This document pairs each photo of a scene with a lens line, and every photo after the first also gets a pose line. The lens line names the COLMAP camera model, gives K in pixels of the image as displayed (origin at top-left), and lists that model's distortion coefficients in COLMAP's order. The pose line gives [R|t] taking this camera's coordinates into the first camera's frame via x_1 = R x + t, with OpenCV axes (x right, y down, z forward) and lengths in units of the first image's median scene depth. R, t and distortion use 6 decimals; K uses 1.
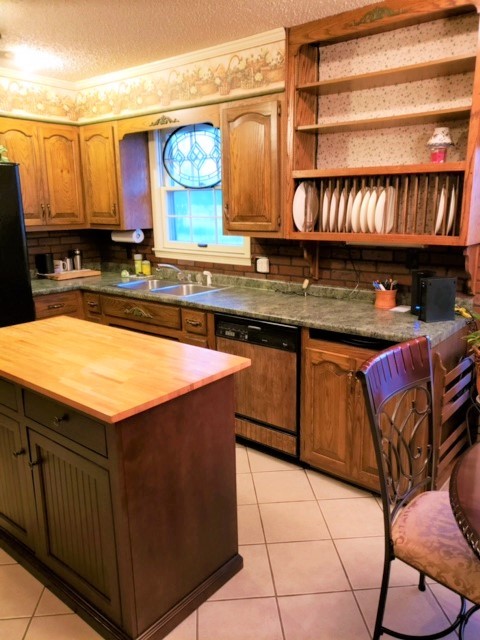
lens RADIAL K [[490.5, 0, 251.5], [0, 490.5, 321.3], [0, 0, 1]] dist [-0.005549, -0.000315]
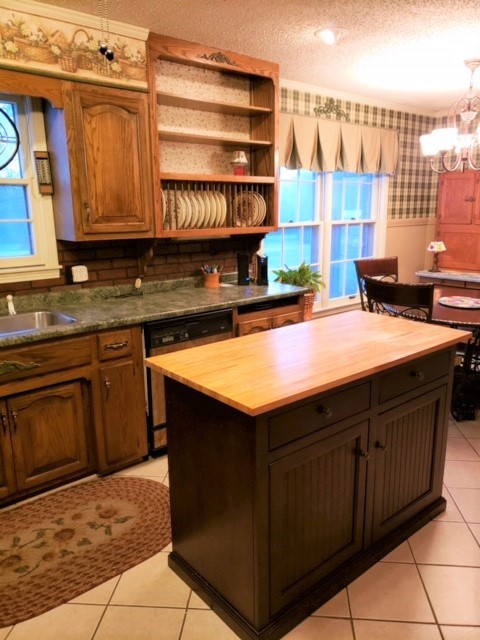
lens RADIAL K [[490.5, 0, 249.8], [0, 490.5, 322.0], [0, 0, 1]] dist [-0.005549, -0.000315]
pose [[0.180156, -0.214920, 0.959871, -0.908803], [0.232980, 0.957394, 0.170638, -0.130224], [-0.955648, 0.192890, 0.222553, 0.623234]]
